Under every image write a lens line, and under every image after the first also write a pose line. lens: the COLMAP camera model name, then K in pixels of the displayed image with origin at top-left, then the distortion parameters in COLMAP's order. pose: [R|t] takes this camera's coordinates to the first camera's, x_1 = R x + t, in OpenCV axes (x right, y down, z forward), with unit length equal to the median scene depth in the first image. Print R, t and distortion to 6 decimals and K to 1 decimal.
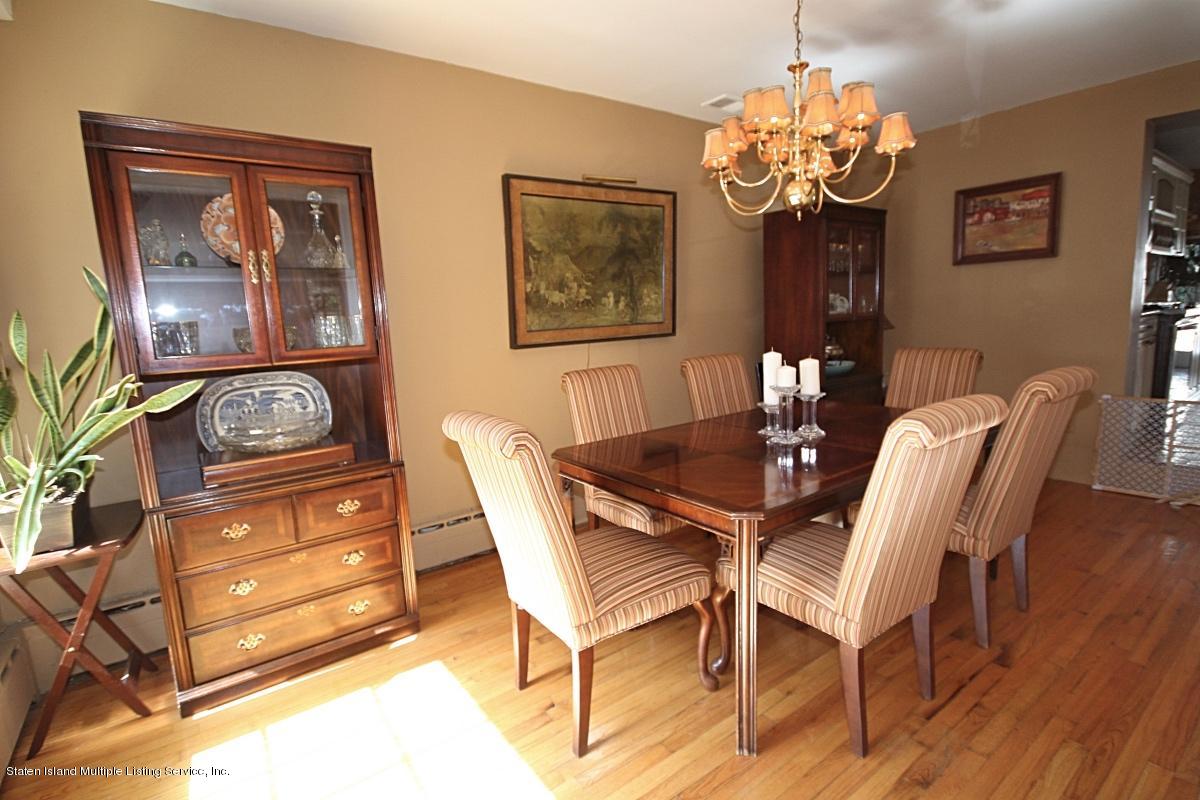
lens RADIAL K [[576.1, 0, 600.0], [0, 576.1, 400.0], [0, 0, 1]] dist [-0.001320, -0.001503]
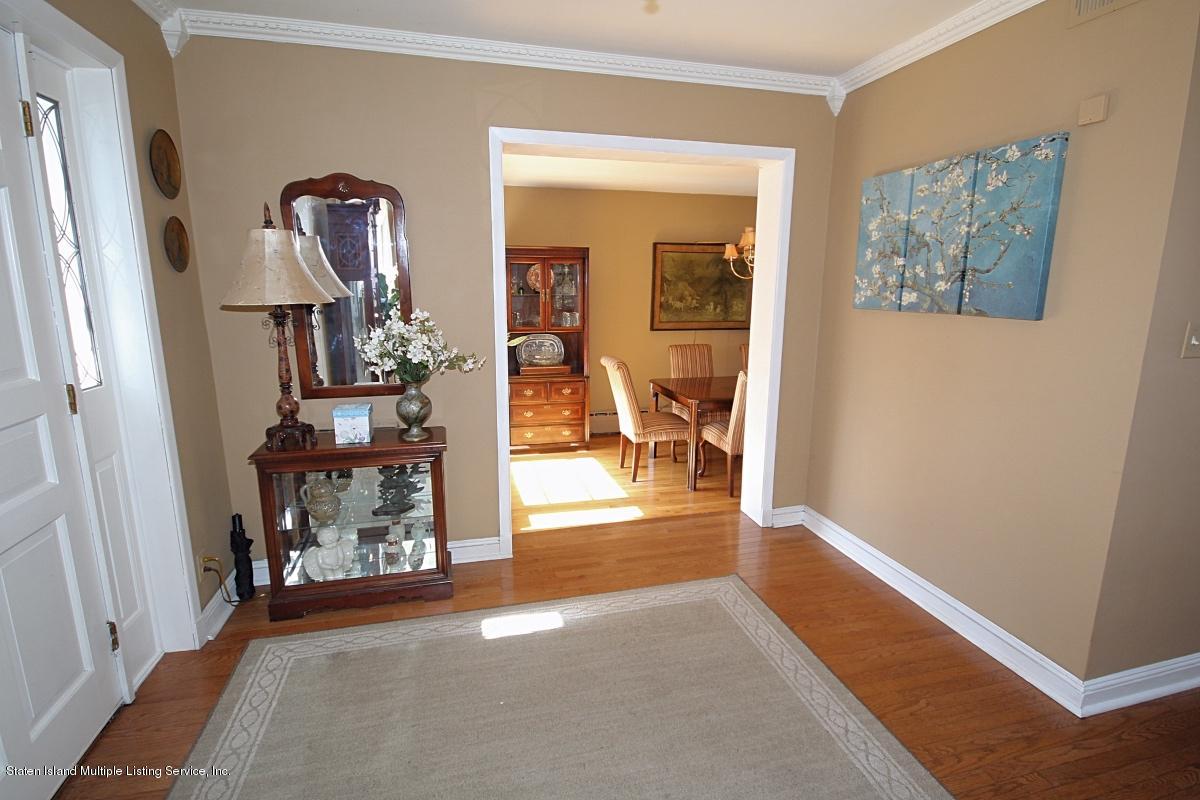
lens RADIAL K [[576.1, 0, 600.0], [0, 576.1, 400.0], [0, 0, 1]] dist [-0.001320, -0.001503]
pose [[0.930429, 0.124866, -0.344543, 0.411491], [-0.104243, 0.991502, 0.077824, 0.010329], [0.351333, -0.036494, 0.935539, -0.939825]]
